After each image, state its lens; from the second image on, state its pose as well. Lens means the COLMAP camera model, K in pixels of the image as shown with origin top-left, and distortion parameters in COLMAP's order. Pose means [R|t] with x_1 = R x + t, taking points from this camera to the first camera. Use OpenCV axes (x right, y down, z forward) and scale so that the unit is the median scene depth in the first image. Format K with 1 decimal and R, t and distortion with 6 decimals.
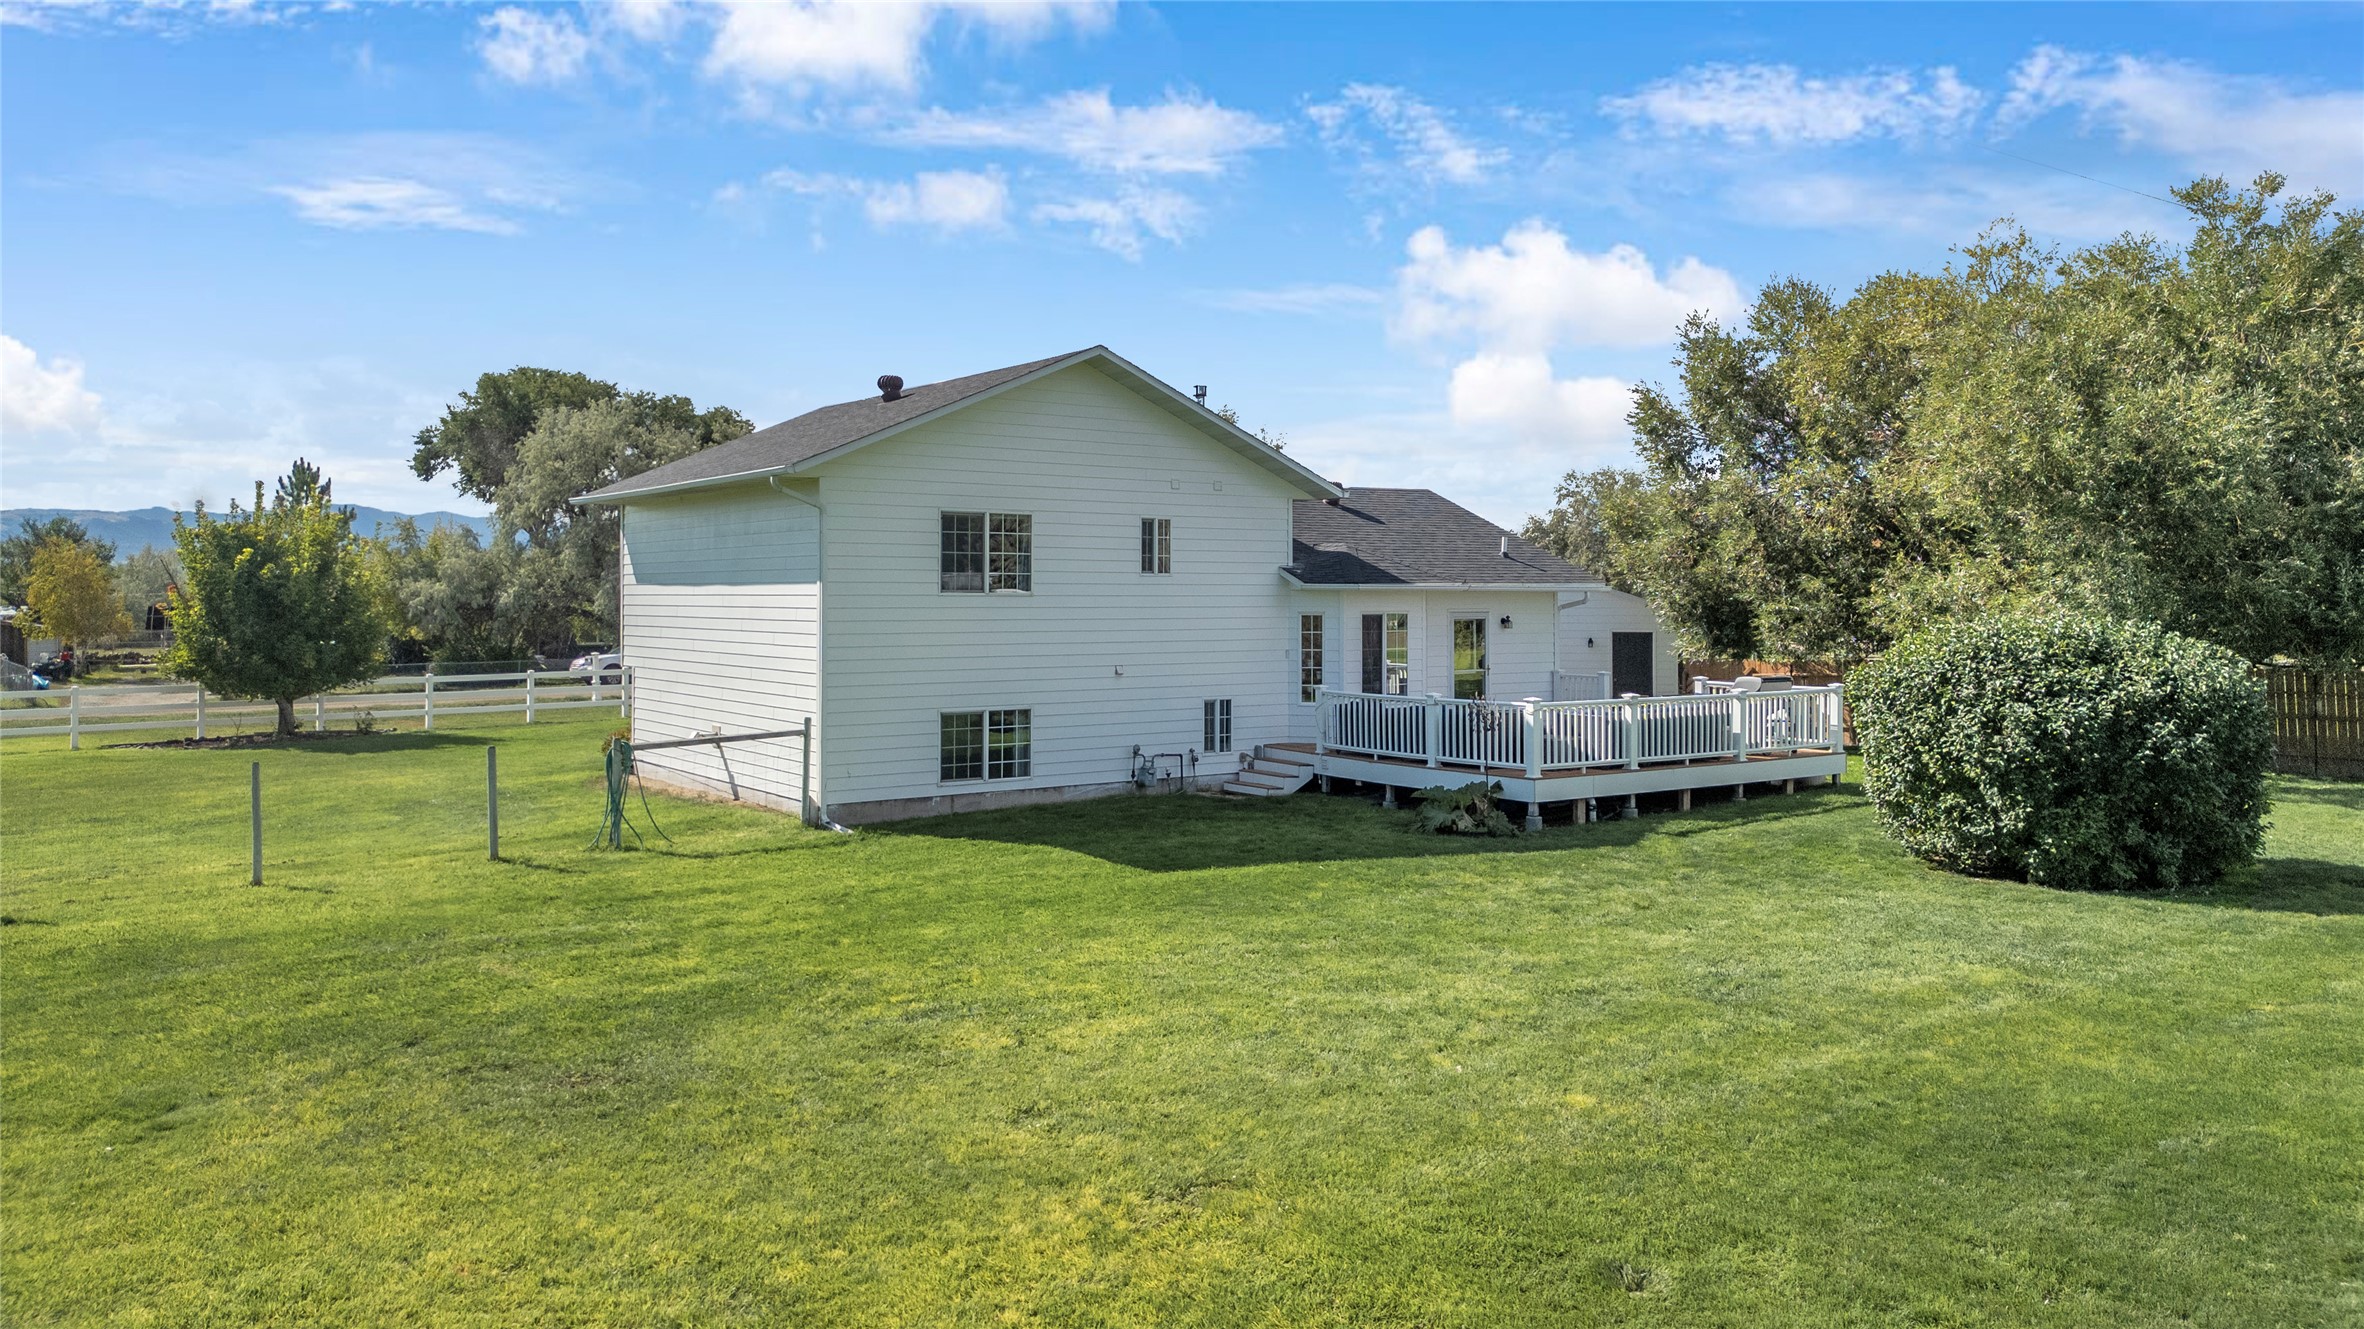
lens RADIAL K [[1669.8, 0, 1184.0], [0, 1669.8, 660.4], [0, 0, 1]] dist [0.061973, -0.060823]
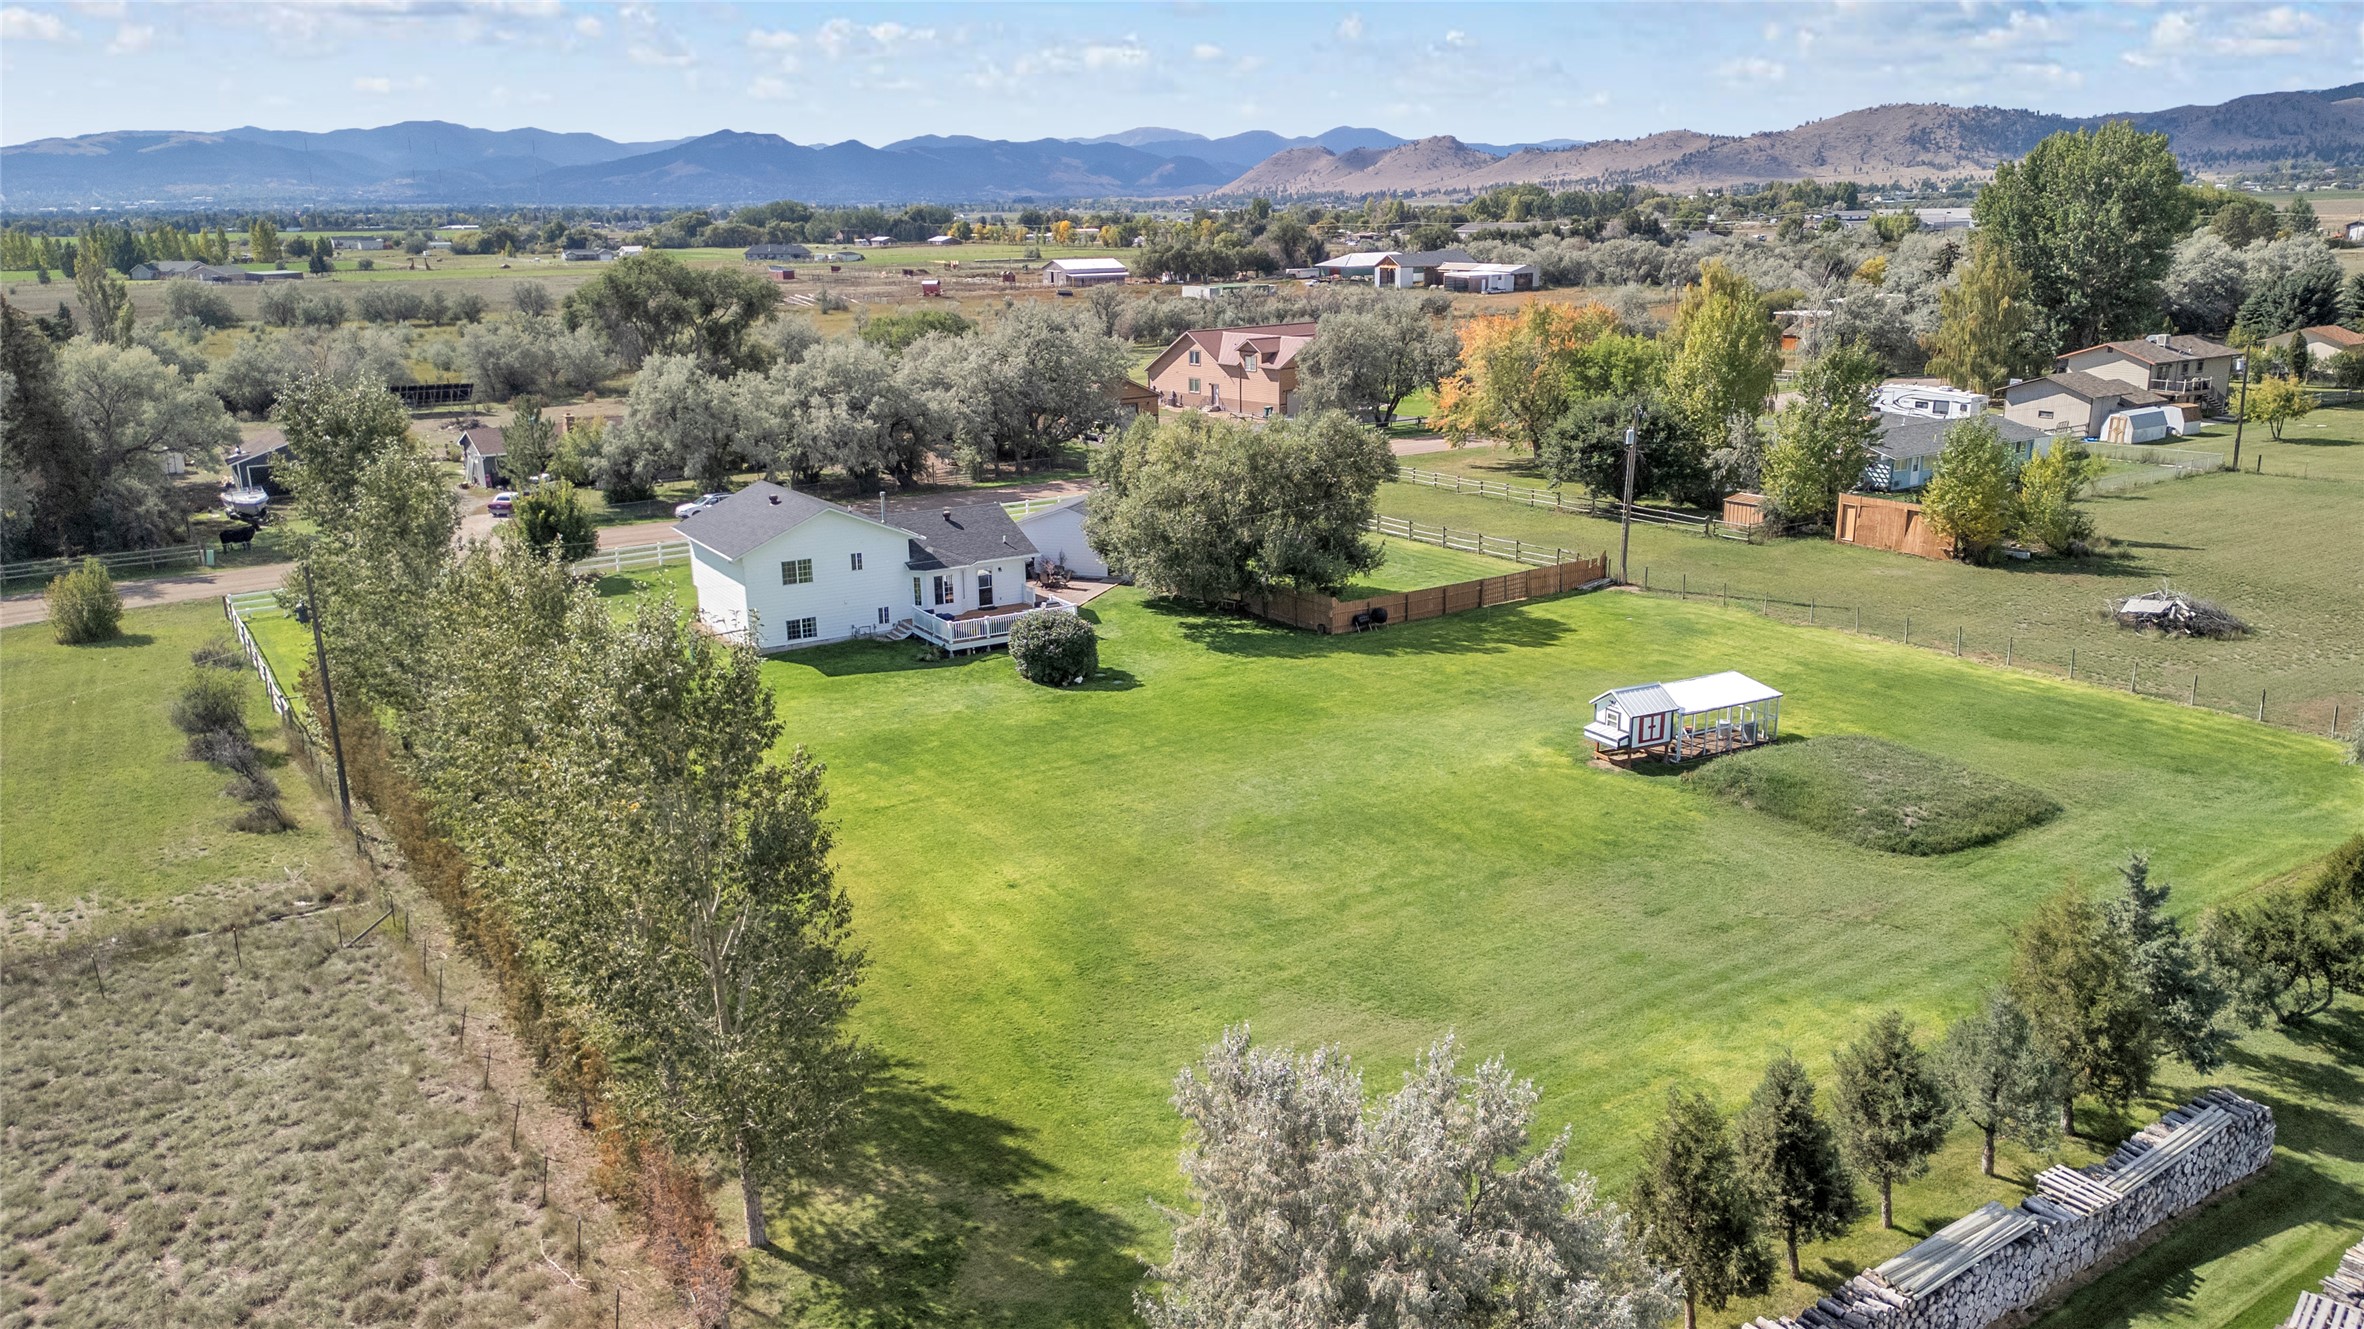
lens RADIAL K [[1669.8, 0, 1183.8], [0, 1669.8, 663.1], [0, 0, 1]] dist [0.061973, -0.060823]
pose [[0.998061, 0.003005, -0.062166, 0.800114], [0.010240, 0.977294, 0.211642, -0.547433], [0.061390, -0.211869, 0.975368, -2.090343]]
